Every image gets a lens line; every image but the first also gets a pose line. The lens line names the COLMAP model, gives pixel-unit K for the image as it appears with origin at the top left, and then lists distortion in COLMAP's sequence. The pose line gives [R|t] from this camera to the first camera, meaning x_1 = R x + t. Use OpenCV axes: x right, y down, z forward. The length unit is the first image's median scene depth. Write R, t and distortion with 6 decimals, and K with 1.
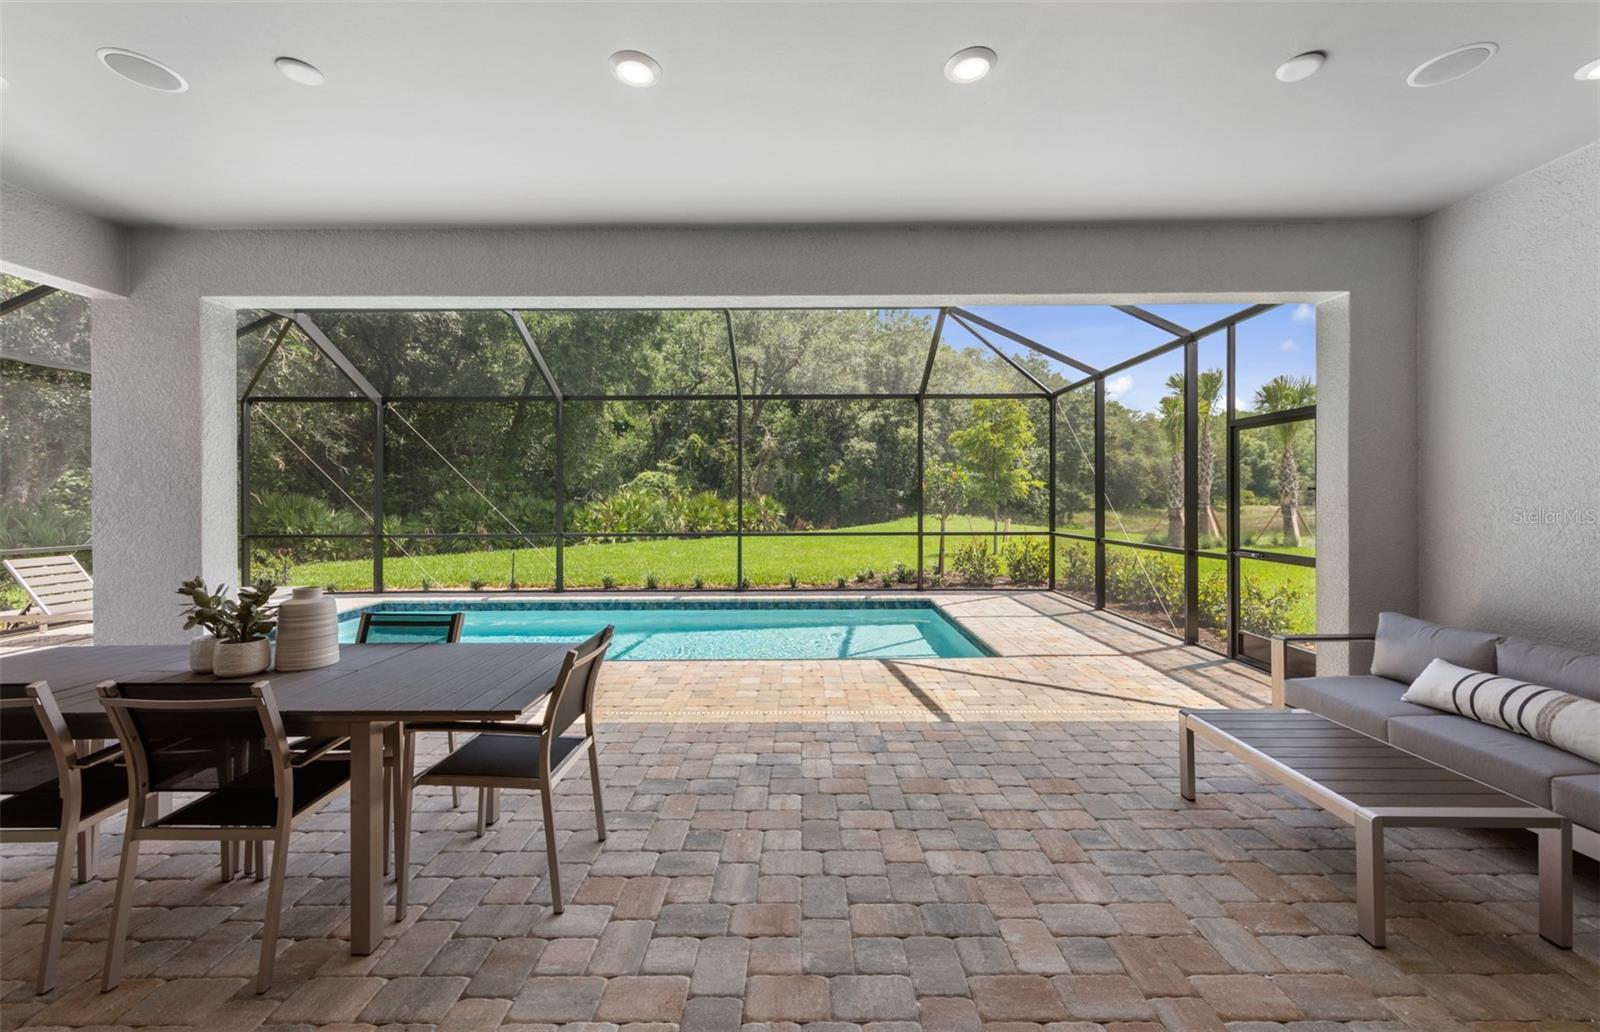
lens RADIAL K [[620.3, 0, 800.7], [0, 620.3, 502.4], [0, 0, 1]] dist [-0.000287, -0.000216]
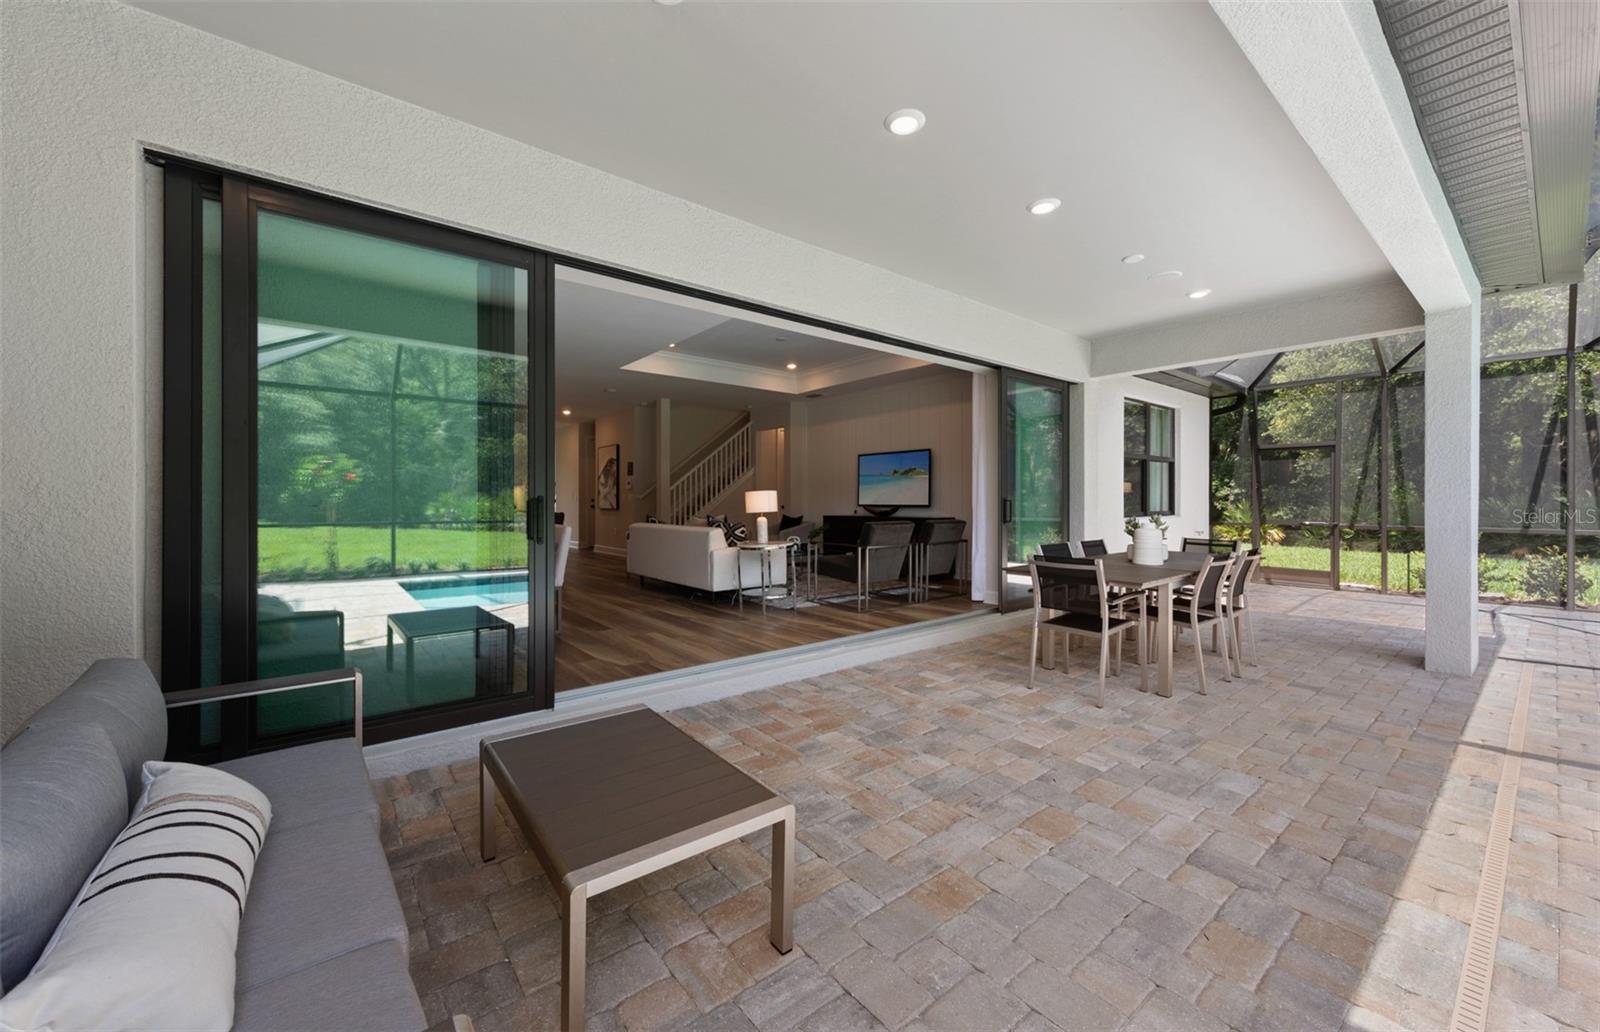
lens RADIAL K [[620.3, 0, 801.4], [0, 620.3, 506.8], [0, 0, 1]] dist [-0.000287, -0.000216]
pose [[-0.783852, 0.012679, -0.620818, 1.108141], [0.004381, 0.999880, 0.014889, 0.051986], [0.620932, 0.008951, -0.783814, 1.678723]]
